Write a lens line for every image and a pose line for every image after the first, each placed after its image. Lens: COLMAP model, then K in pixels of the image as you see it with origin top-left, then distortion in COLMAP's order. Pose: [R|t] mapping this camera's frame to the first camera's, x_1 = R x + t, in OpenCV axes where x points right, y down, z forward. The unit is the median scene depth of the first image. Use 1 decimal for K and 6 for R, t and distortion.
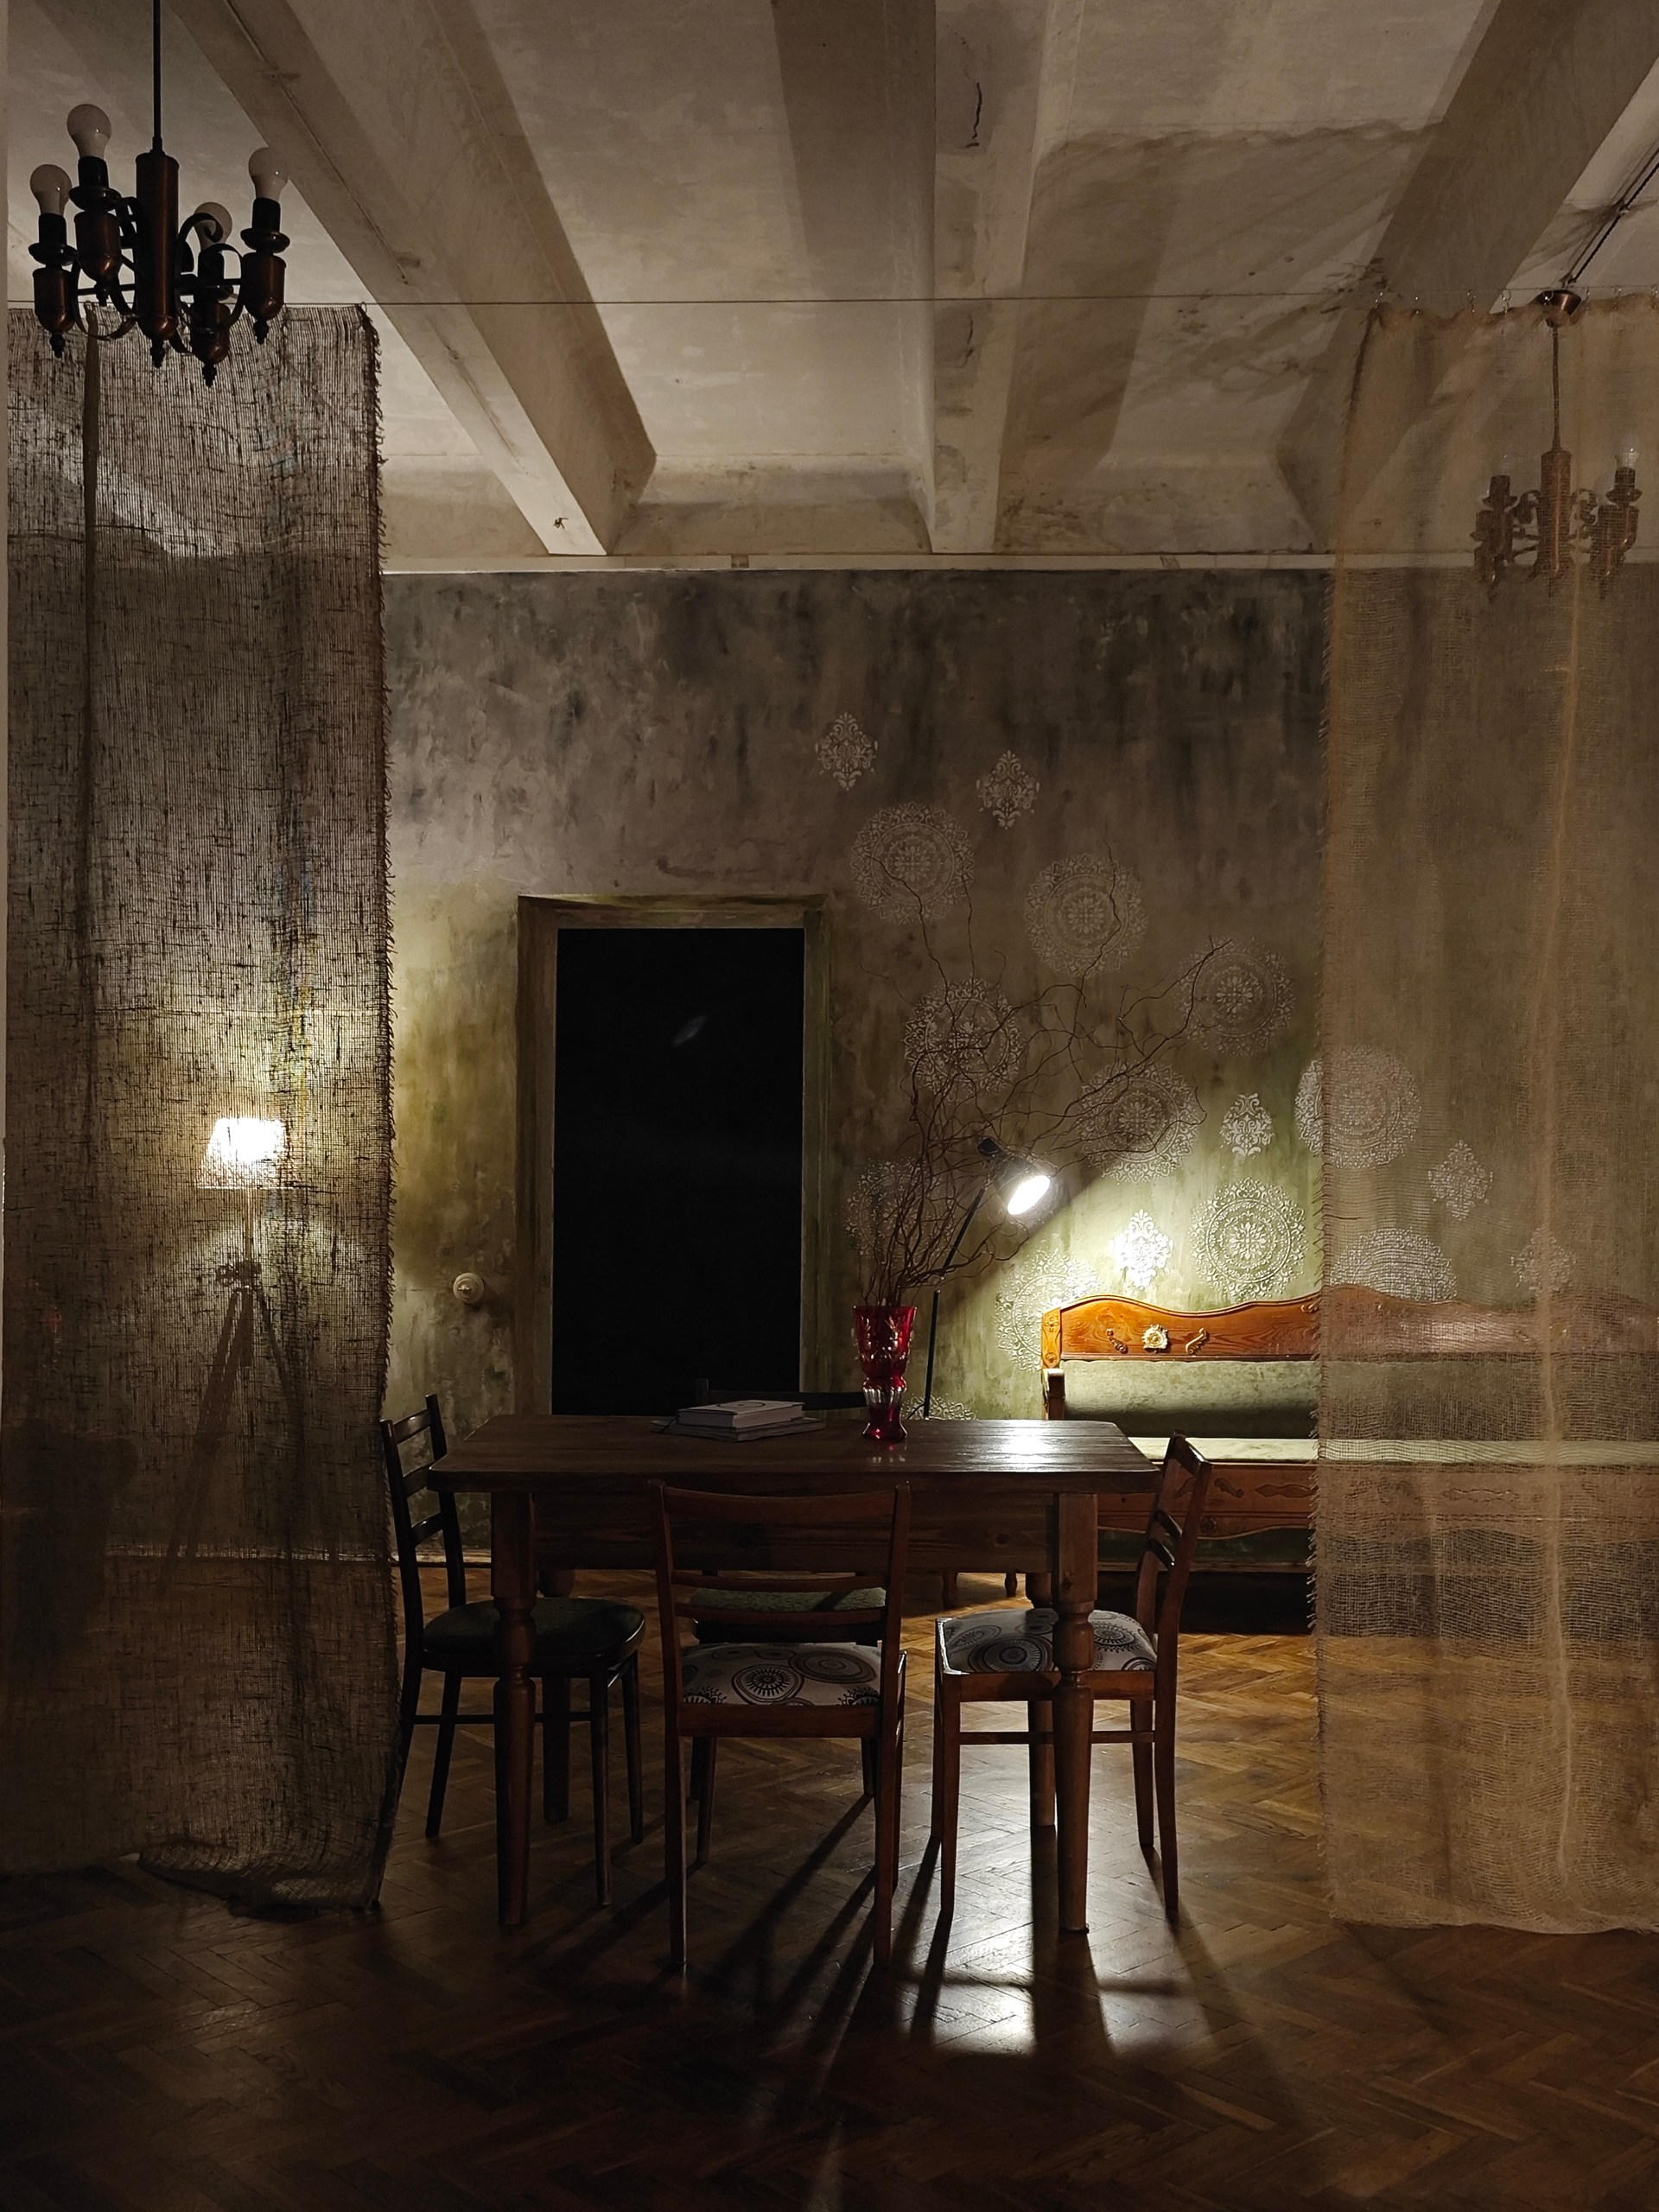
lens RADIAL K [[2224.3, 0, 819.3], [0, 2224.3, 1095.6], [0, 0, 1]] dist [0.043861, 0.000000]
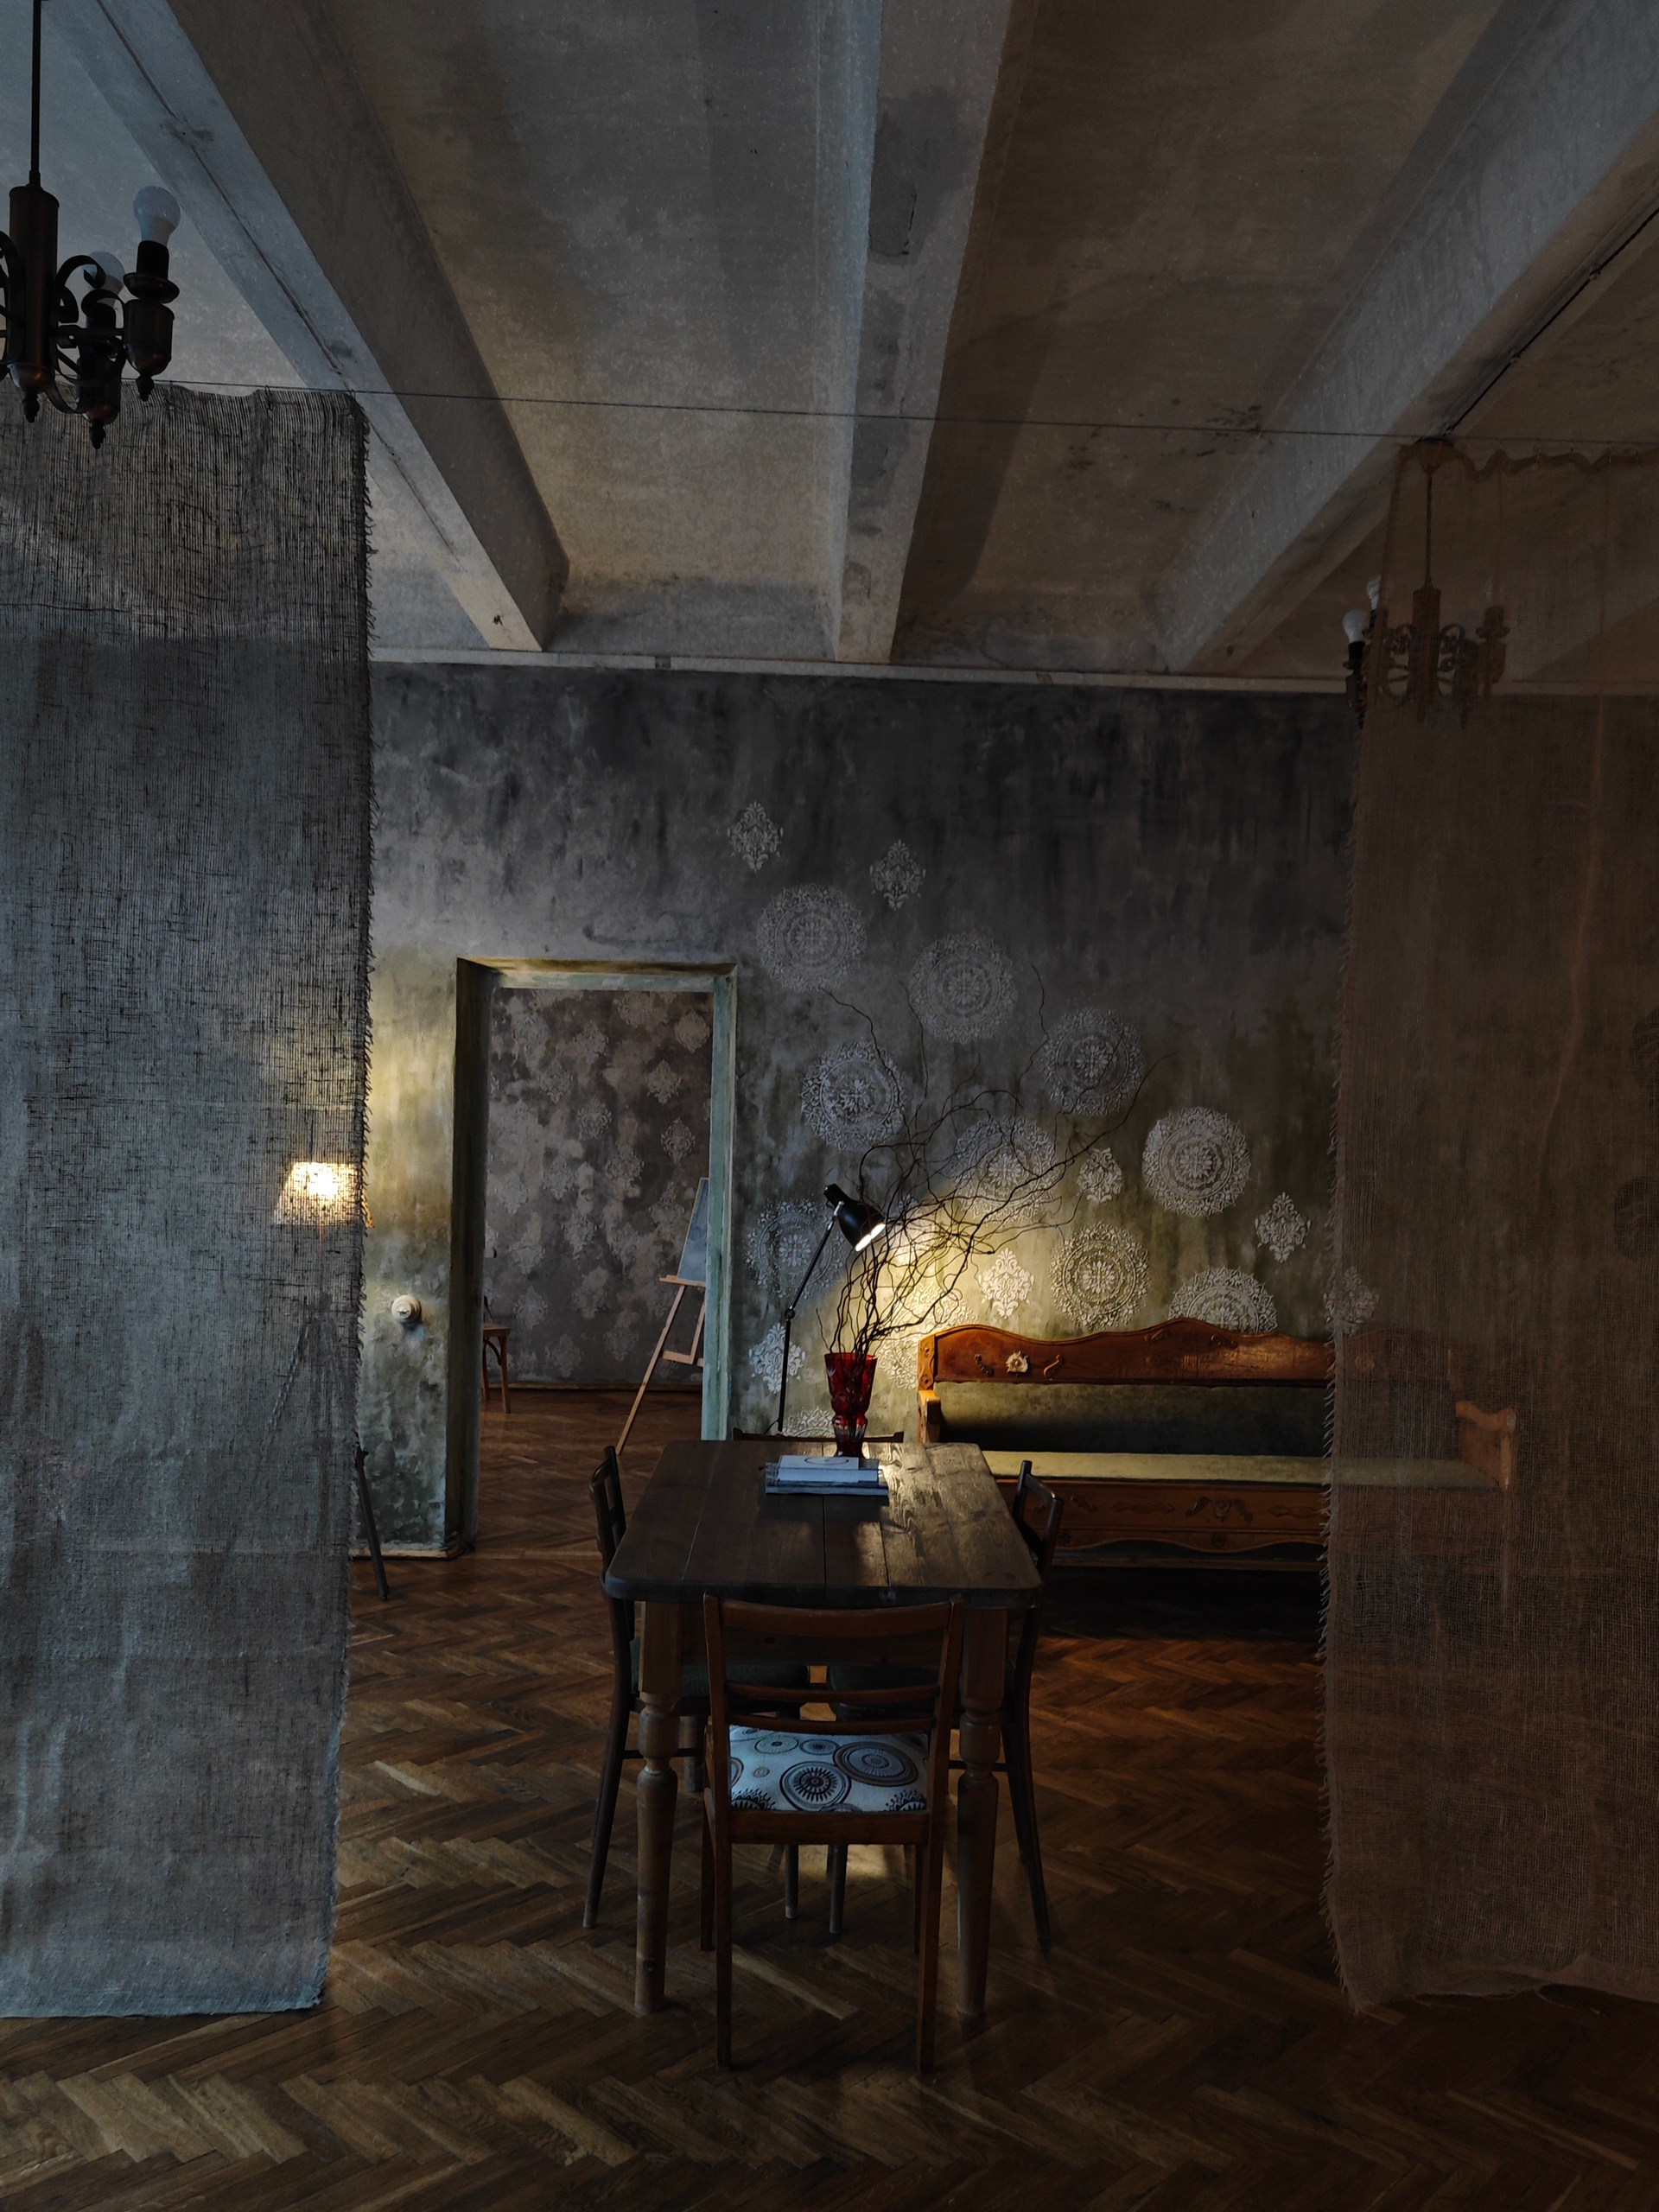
lens RADIAL K [[1744.8, 0, 842.3], [0, 1744.8, 1127.6], [0, 0, 1]] dist [0.052648, -0.018784]
pose [[0.997185, 0.019037, 0.072524, -0.005275], [-0.020635, 0.999559, 0.021341, -0.027805], [-0.072086, -0.022778, 0.997138, 0.116271]]
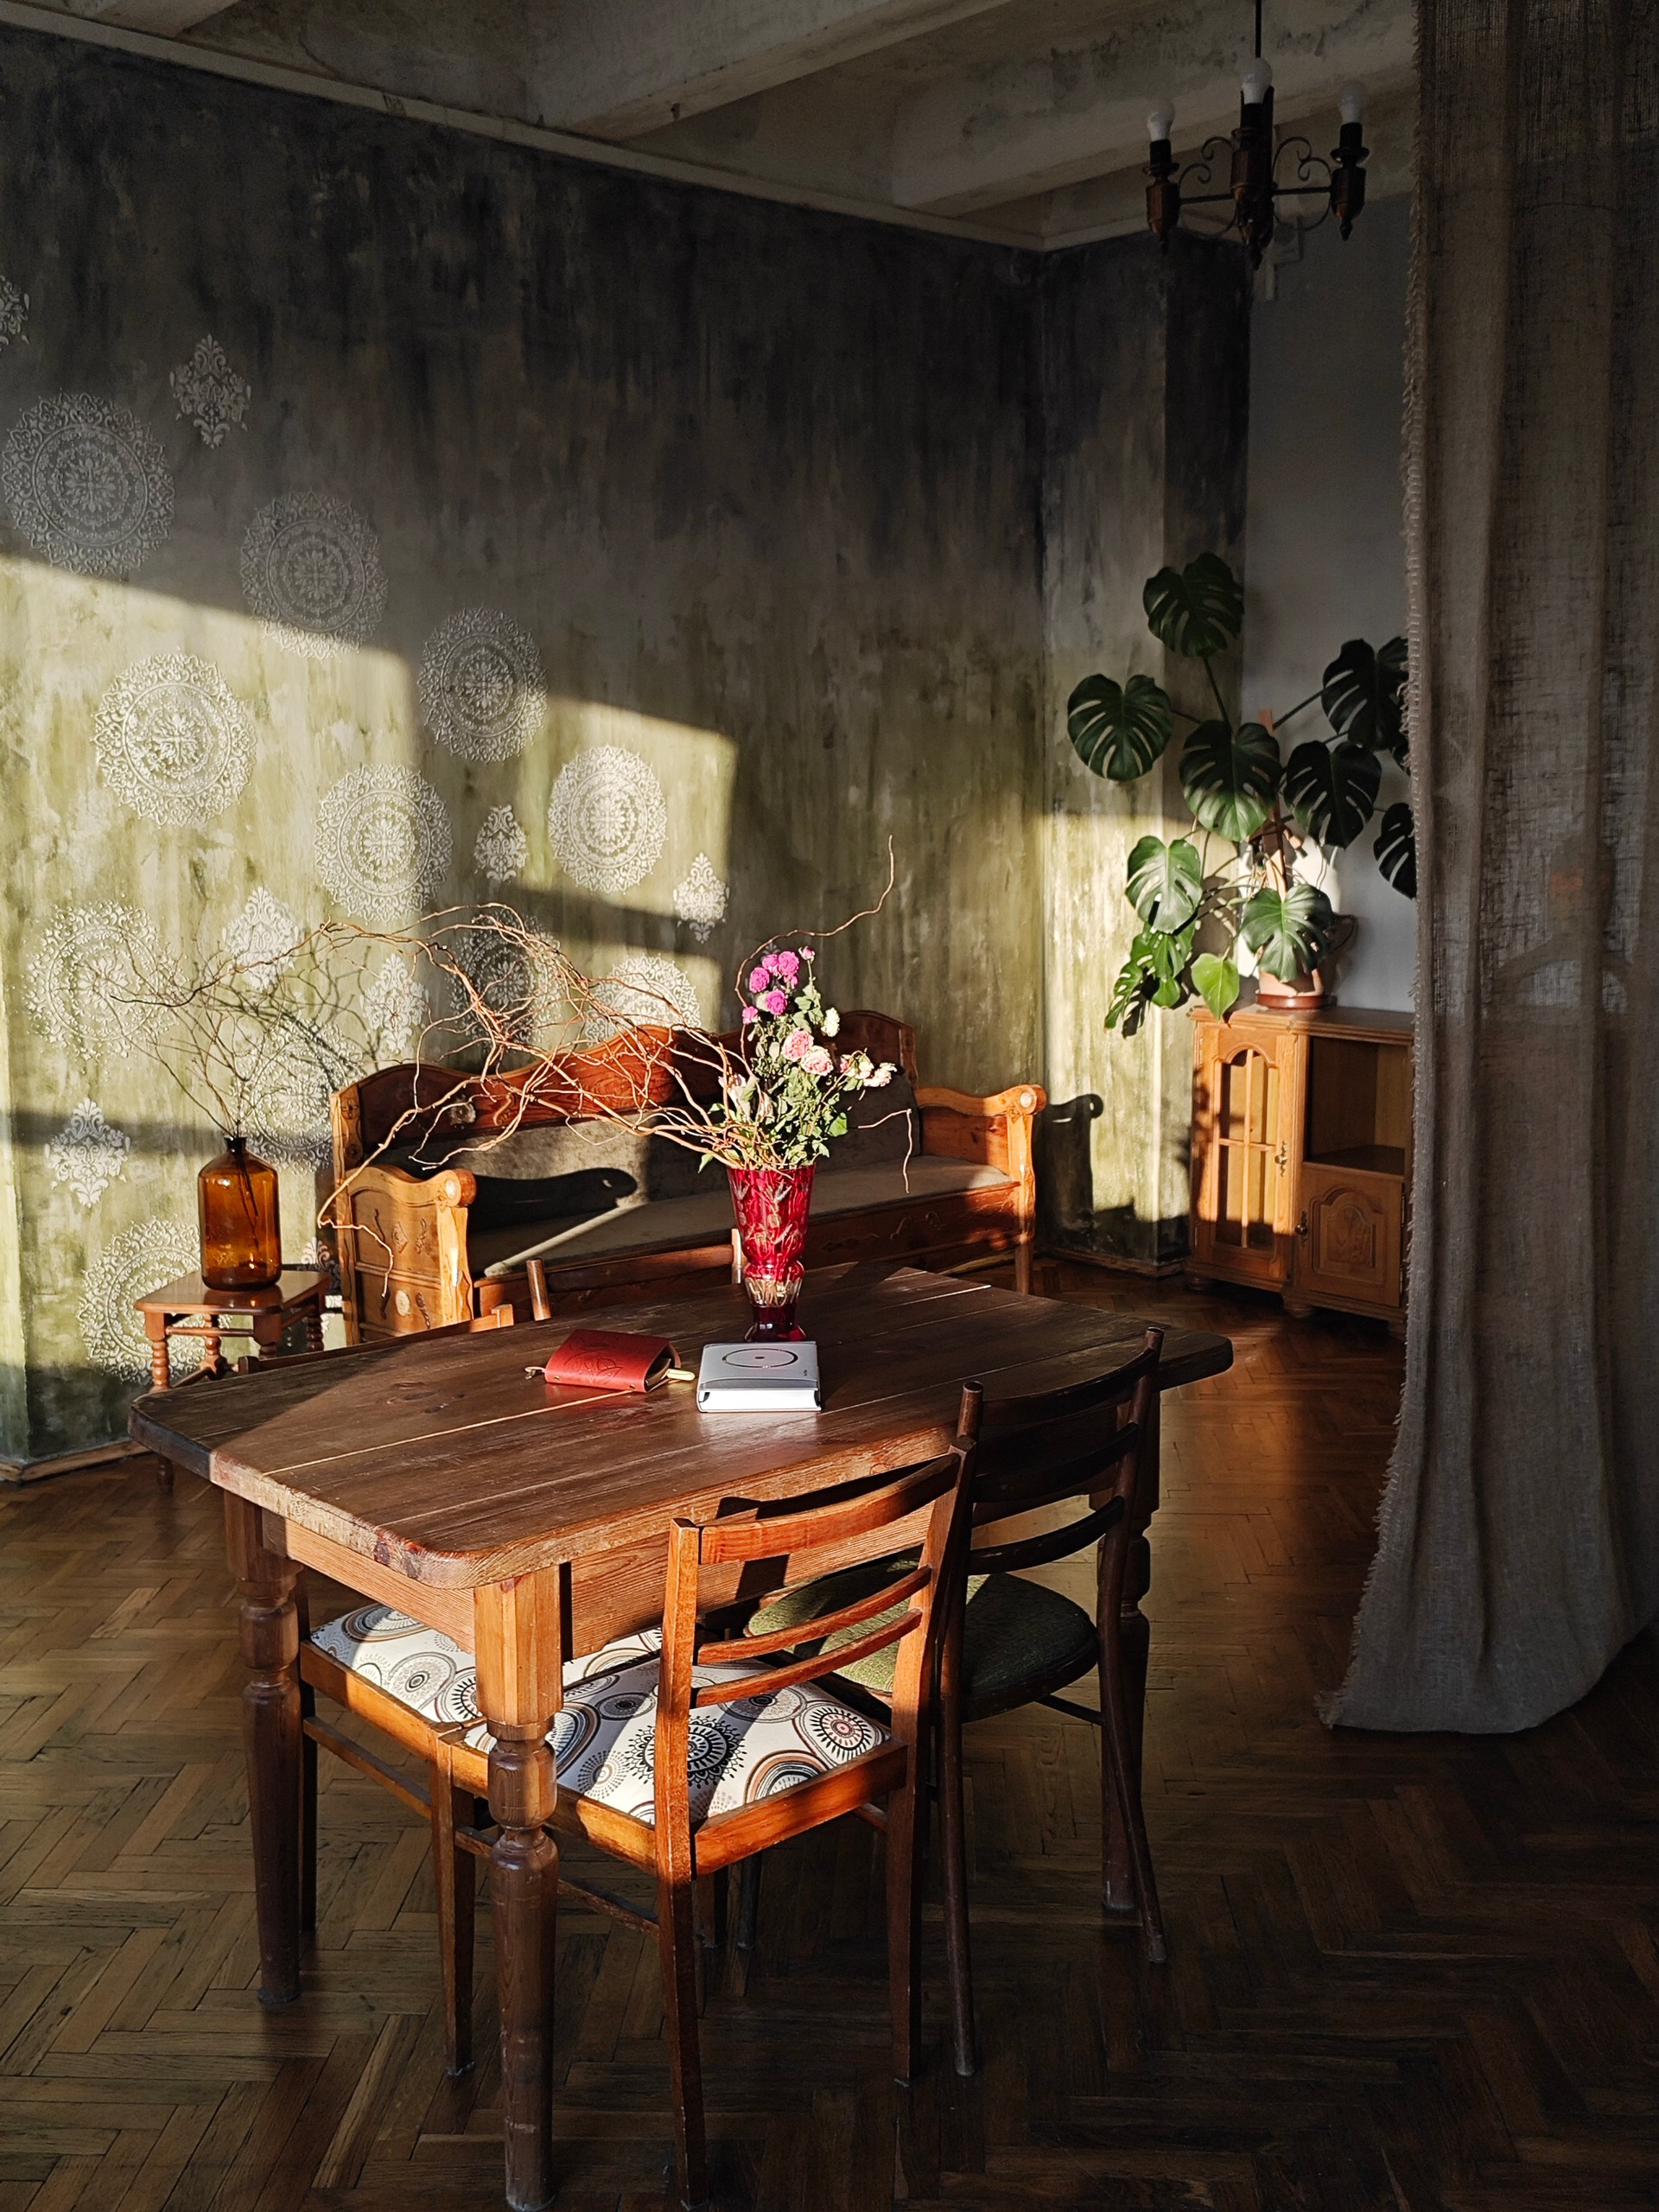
lens RADIAL K [[2224.3, 0, 827.2], [0, 2224.3, 1113.1], [0, 0, 1]] dist [0.043861, 0.000000]
pose [[0.712323, -0.115611, 0.692264, -0.309809], [0.002981, 0.986829, 0.161736, -0.022073], [-0.701845, -0.113145, 0.703286, 0.315765]]
